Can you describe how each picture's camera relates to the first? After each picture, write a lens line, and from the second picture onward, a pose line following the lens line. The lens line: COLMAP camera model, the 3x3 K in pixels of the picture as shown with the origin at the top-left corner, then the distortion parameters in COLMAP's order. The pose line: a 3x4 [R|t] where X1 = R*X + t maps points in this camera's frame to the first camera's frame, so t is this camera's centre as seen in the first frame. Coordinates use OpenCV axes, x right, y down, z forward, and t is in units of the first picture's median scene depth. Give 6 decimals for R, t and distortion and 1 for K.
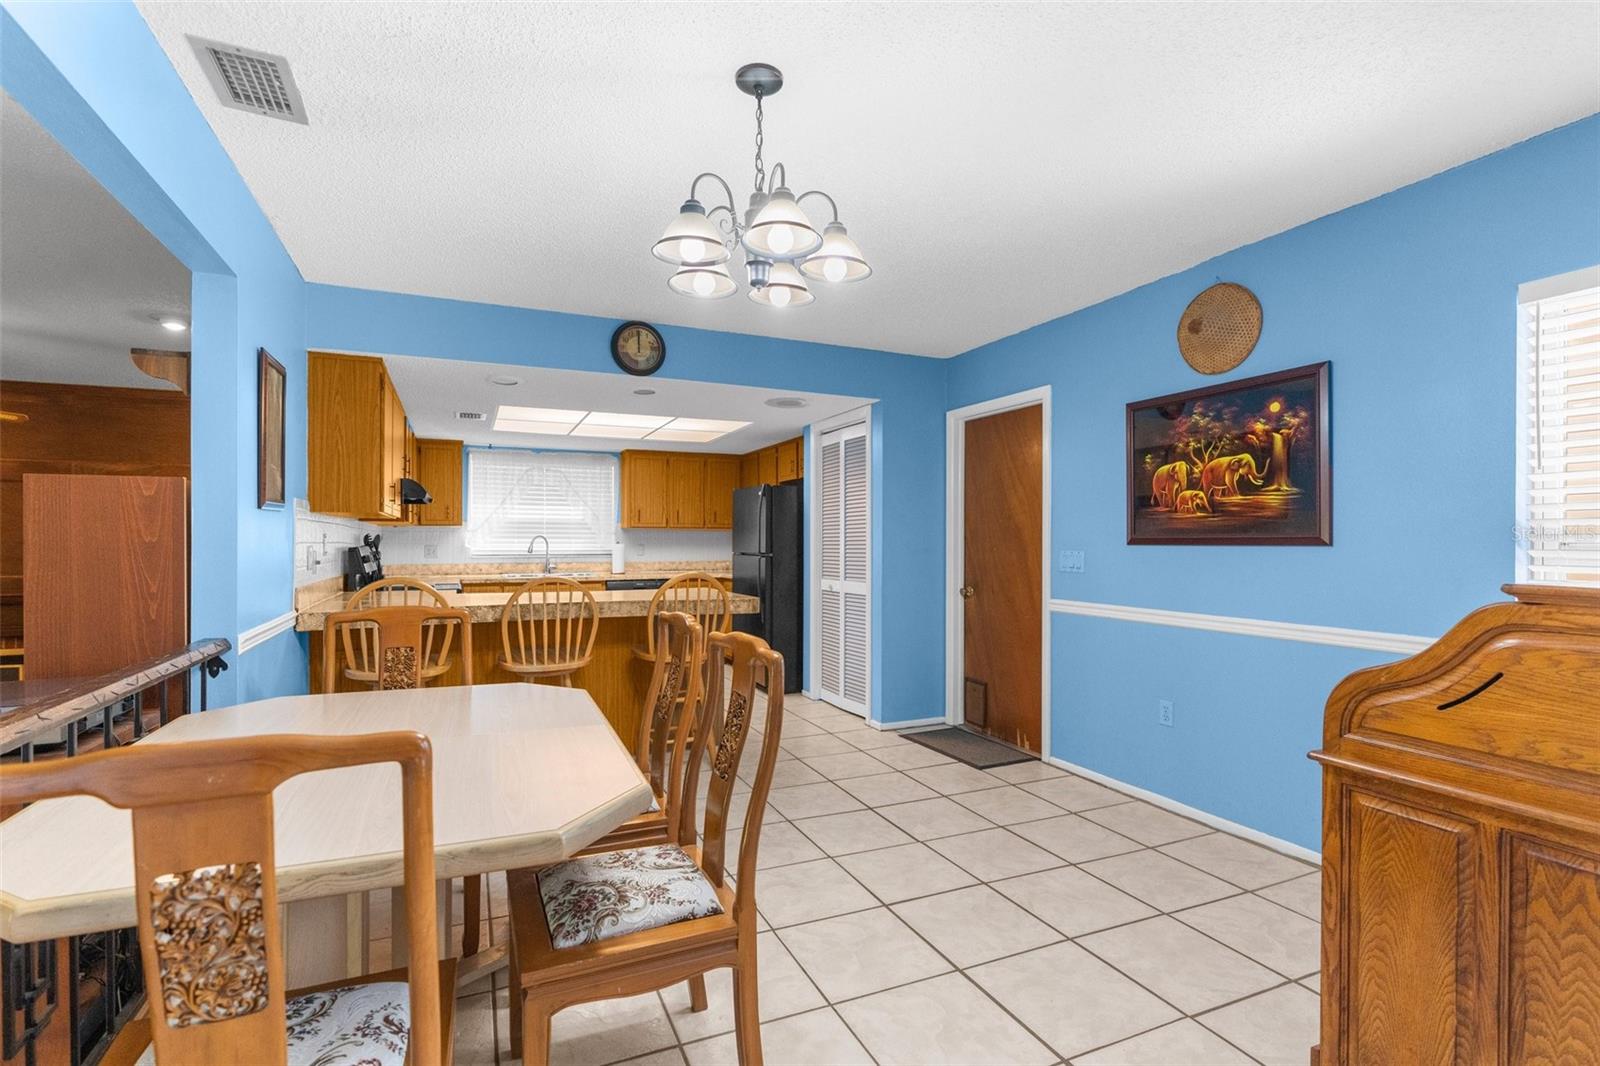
lens RADIAL K [[733.0, 0, 789.7], [0, 733.0, 537.4], [0, 0, 1]] dist [-0.010173, 0.001926]
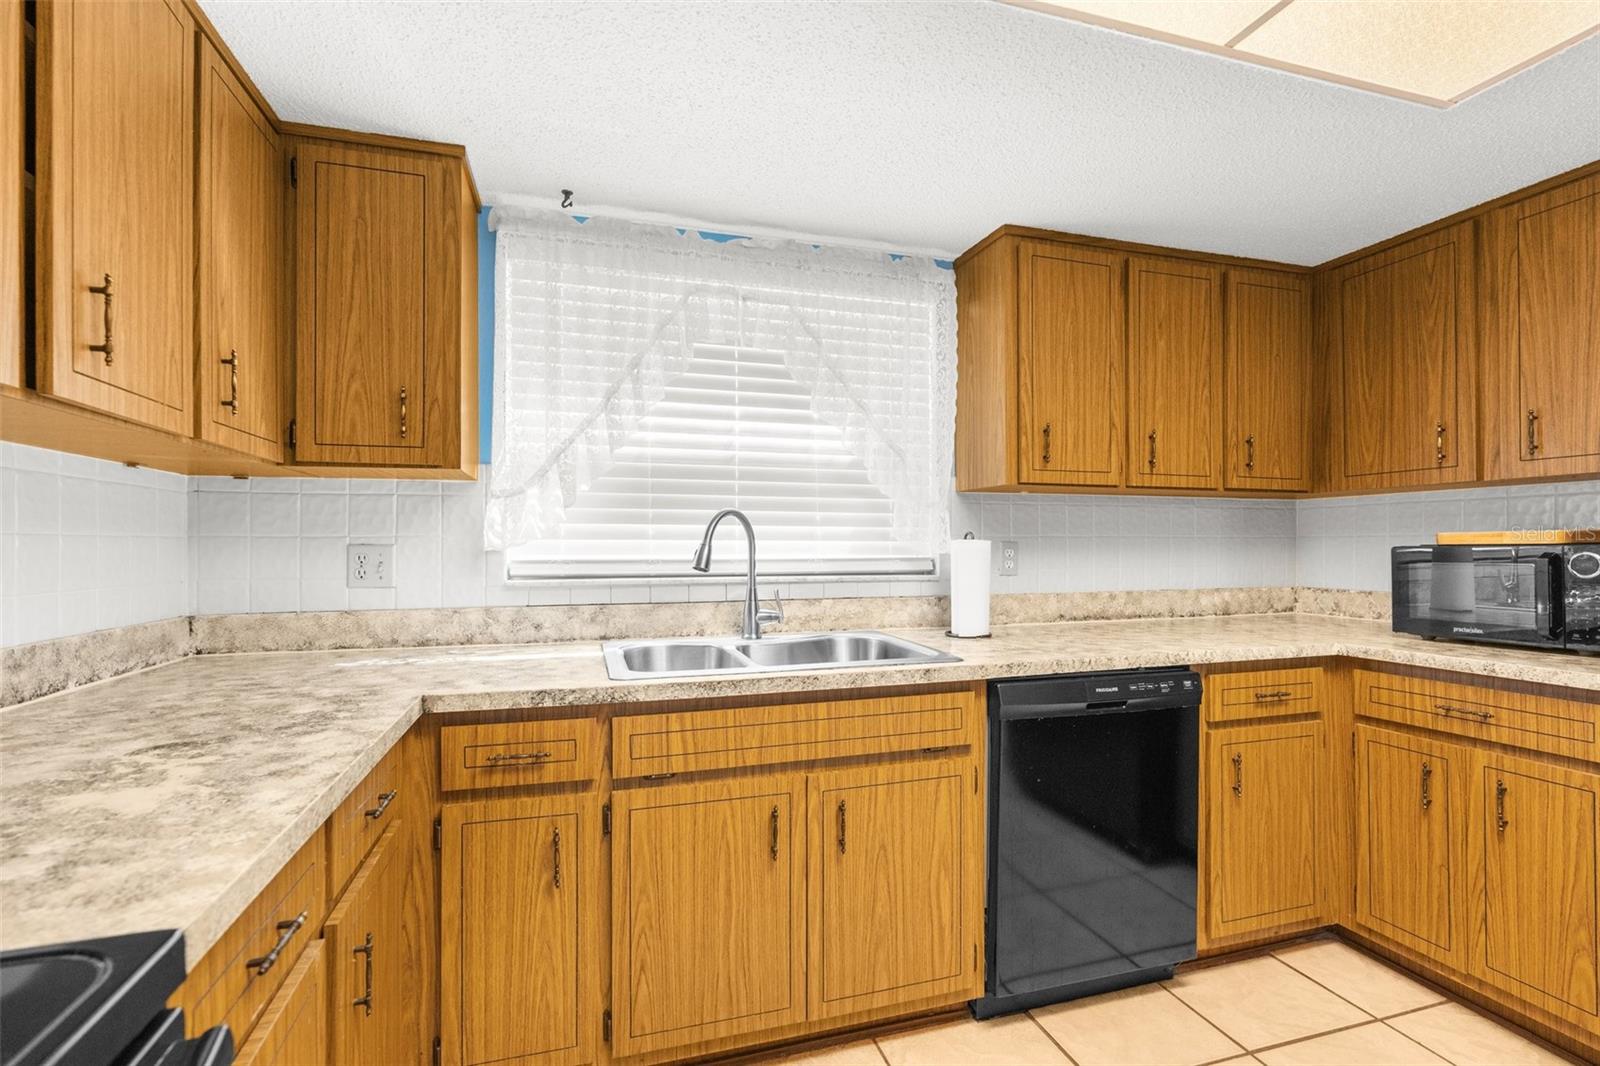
lens RADIAL K [[733.0, 0, 796.8], [0, 733.0, 543.7], [0, 0, 1]] dist [-0.010173, 0.001926]
pose [[0.993121, -0.001145, -0.117091, -0.275696], [0.001887, 0.999979, 0.006231, 0.008786], [0.117082, -0.006409, 0.993102, 0.699139]]
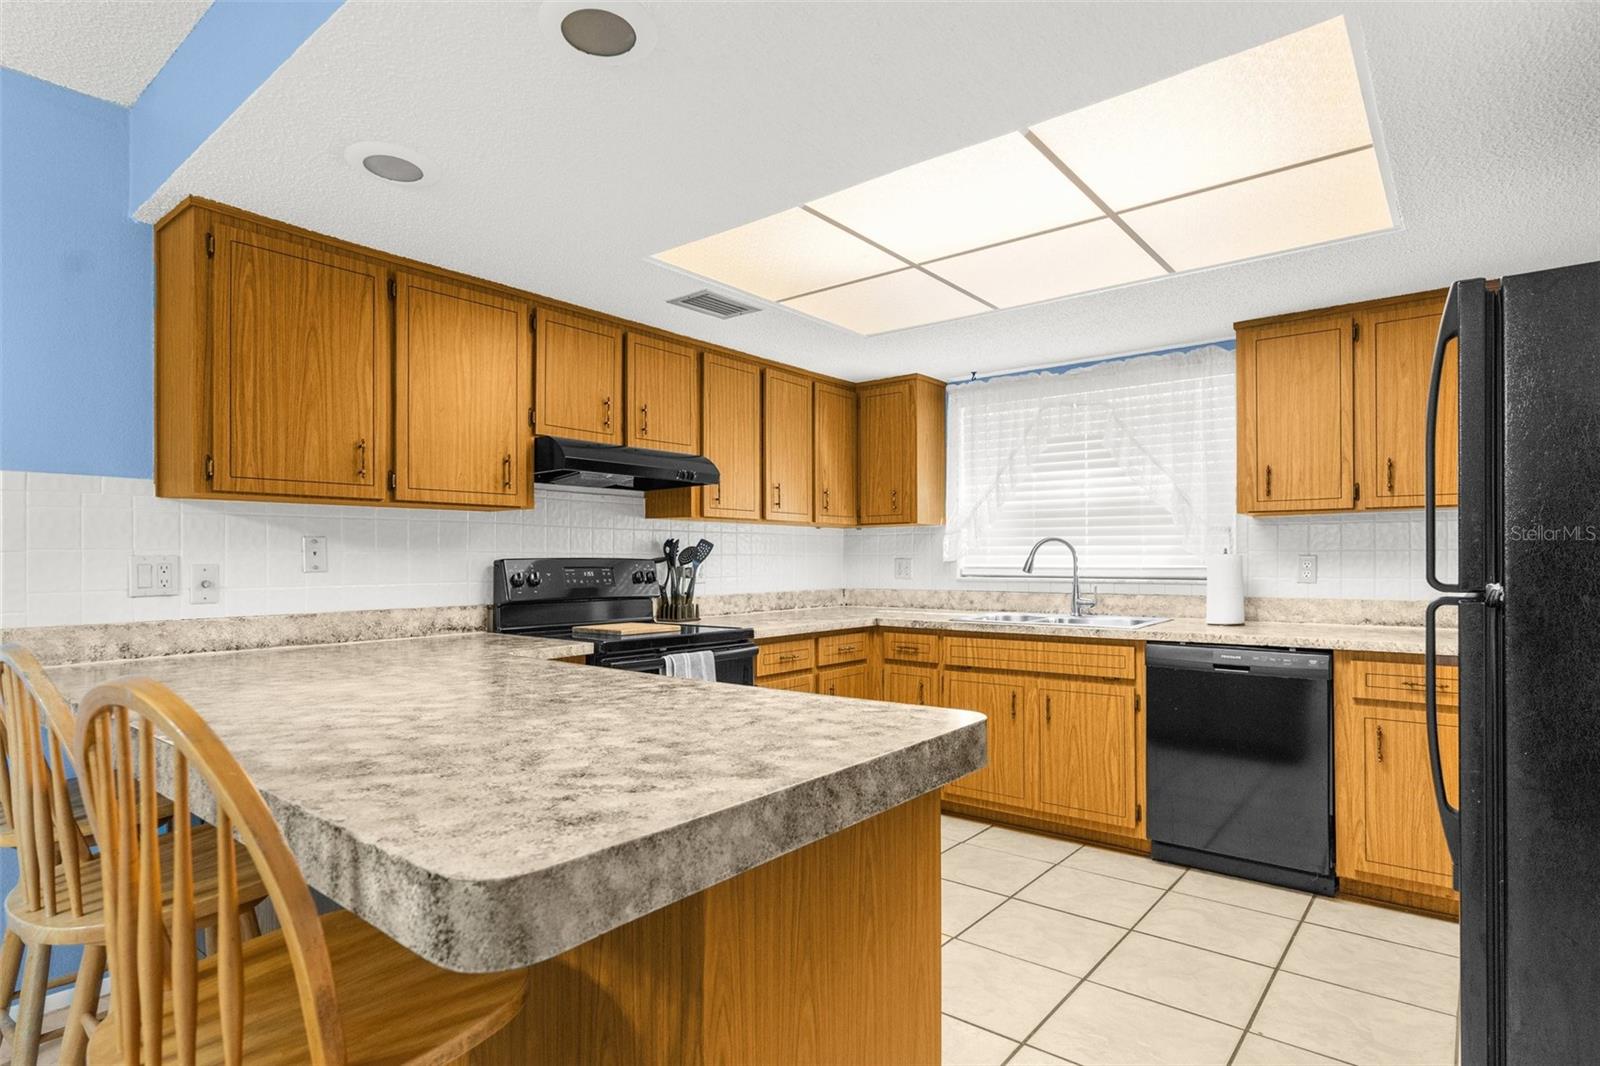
lens RADIAL K [[832.9, 0, 794.5], [0, 832.9, 548.0], [0, 0, 1]] dist [0.003635, 0.000324]
pose [[0.466275, -0.014454, -0.884522, 0.073973], [0.007412, 0.999895, -0.012432, 0.009836], [0.884609, -0.000759, 0.466333, 0.570608]]
